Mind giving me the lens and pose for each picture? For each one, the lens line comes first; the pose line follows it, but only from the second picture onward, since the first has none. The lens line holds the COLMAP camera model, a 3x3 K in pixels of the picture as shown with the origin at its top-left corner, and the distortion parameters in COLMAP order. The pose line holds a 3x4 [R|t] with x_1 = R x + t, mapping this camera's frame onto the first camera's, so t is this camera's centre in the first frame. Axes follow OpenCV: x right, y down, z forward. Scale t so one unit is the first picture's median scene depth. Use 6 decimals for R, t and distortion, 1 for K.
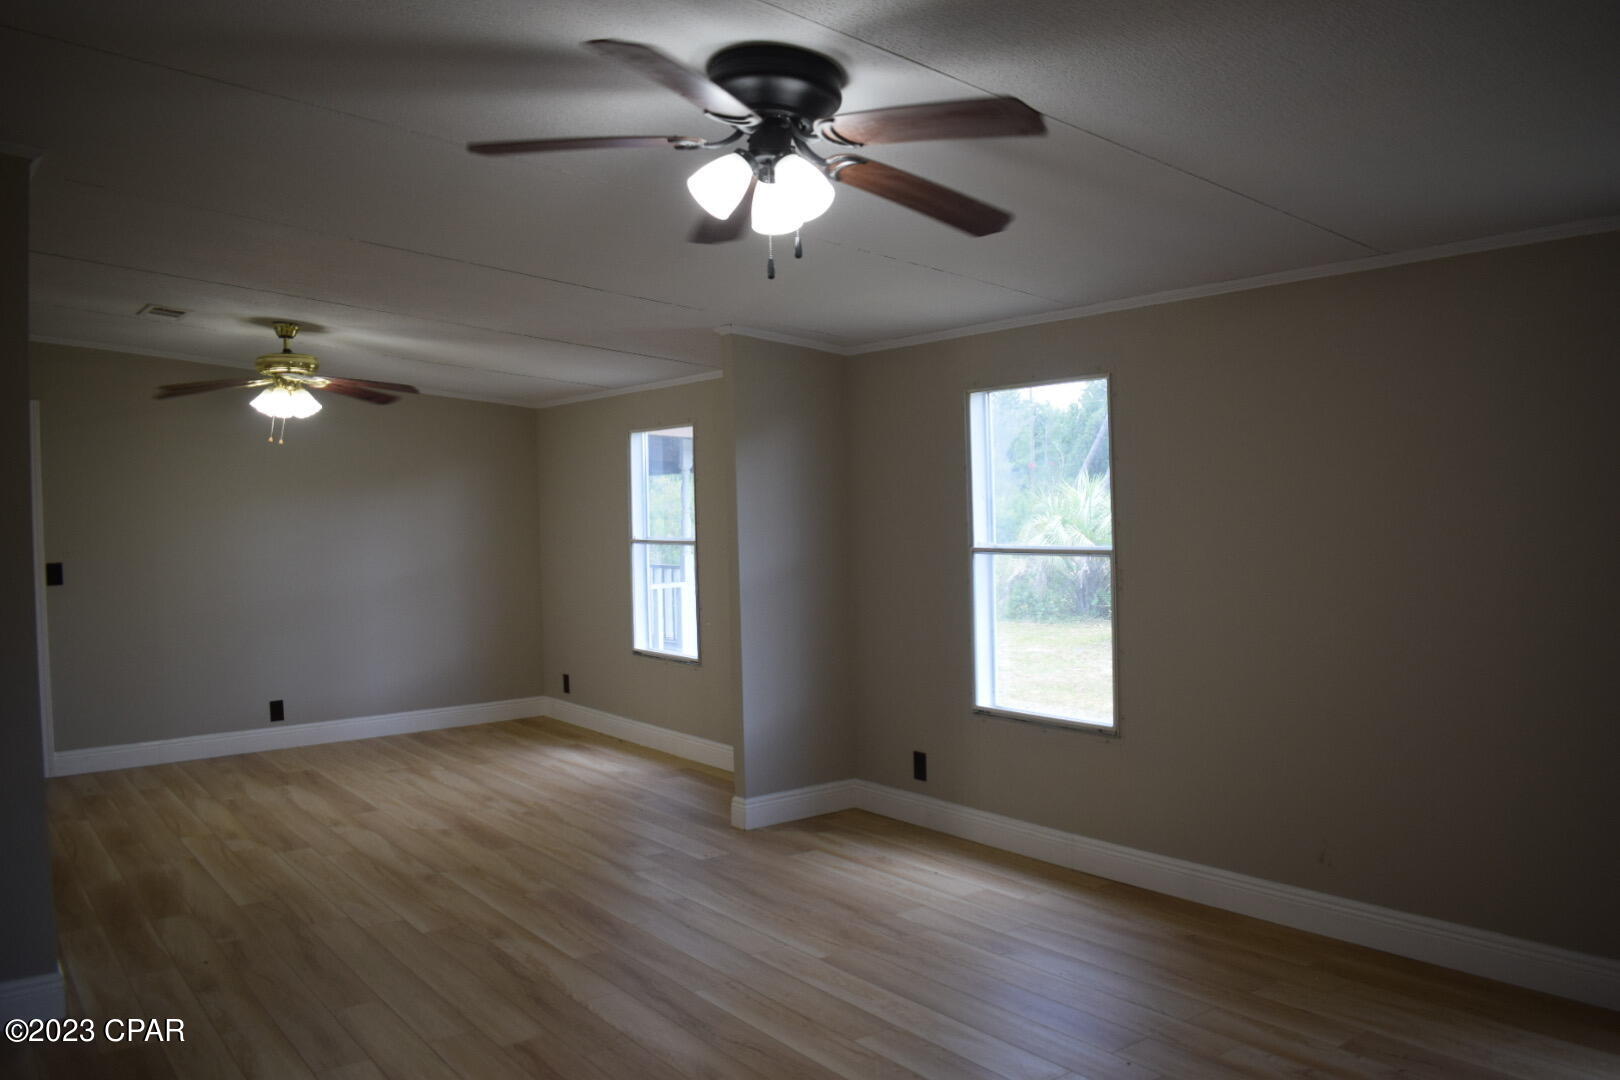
lens RADIAL K [[1307.1, 0, 821.1], [0, 1307.1, 534.4], [0, 0, 1]] dist [-0.049681, 0.001794]
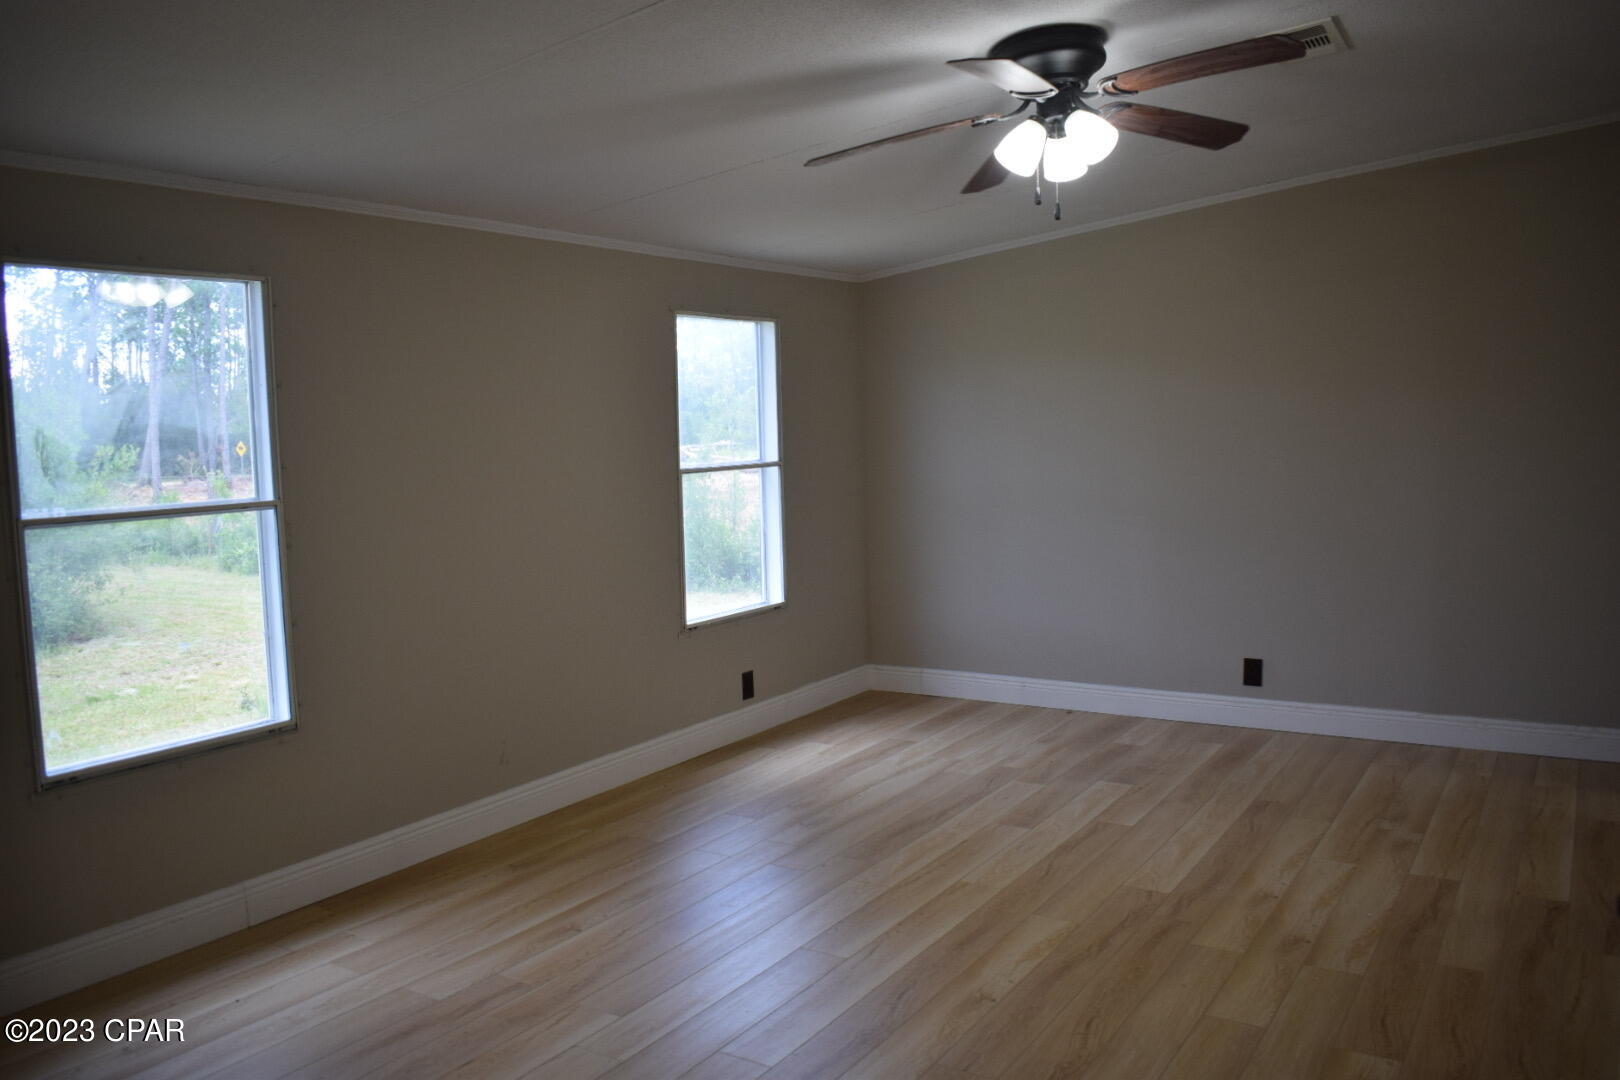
lens RADIAL K [[1307.1, 0, 821.1], [0, 1307.1, 534.4], [0, 0, 1]] dist [-0.049681, 0.001794]
pose [[-0.389626, -0.026716, 0.920586, -1.094452], [0.064237, 0.996356, 0.056102, 0.013513], [-0.918730, 0.080994, -0.386490, 1.694176]]
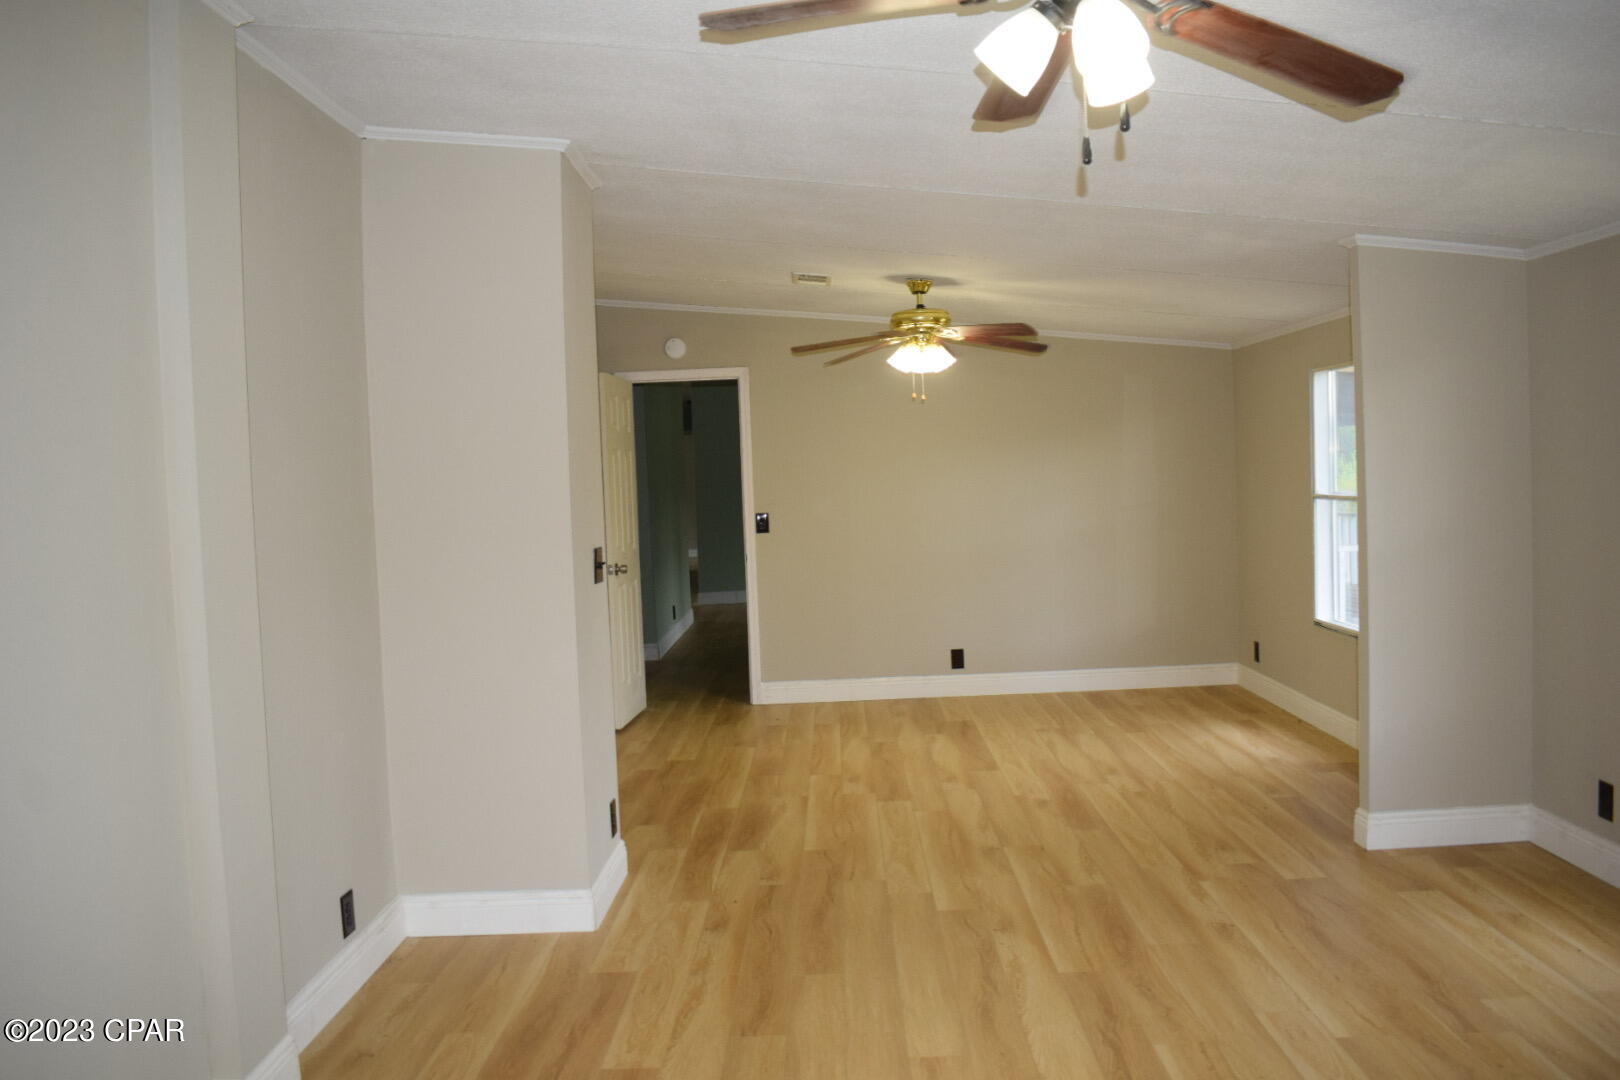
lens RADIAL K [[1307.1, 0, 821.1], [0, 1307.1, 534.4], [0, 0, 1]] dist [-0.049681, 0.001794]
pose [[0.809165, 0.023339, -0.587118, 0.125308], [-0.000277, 0.999226, 0.039339, -0.004506], [0.587582, -0.031670, 0.808545, 0.128446]]
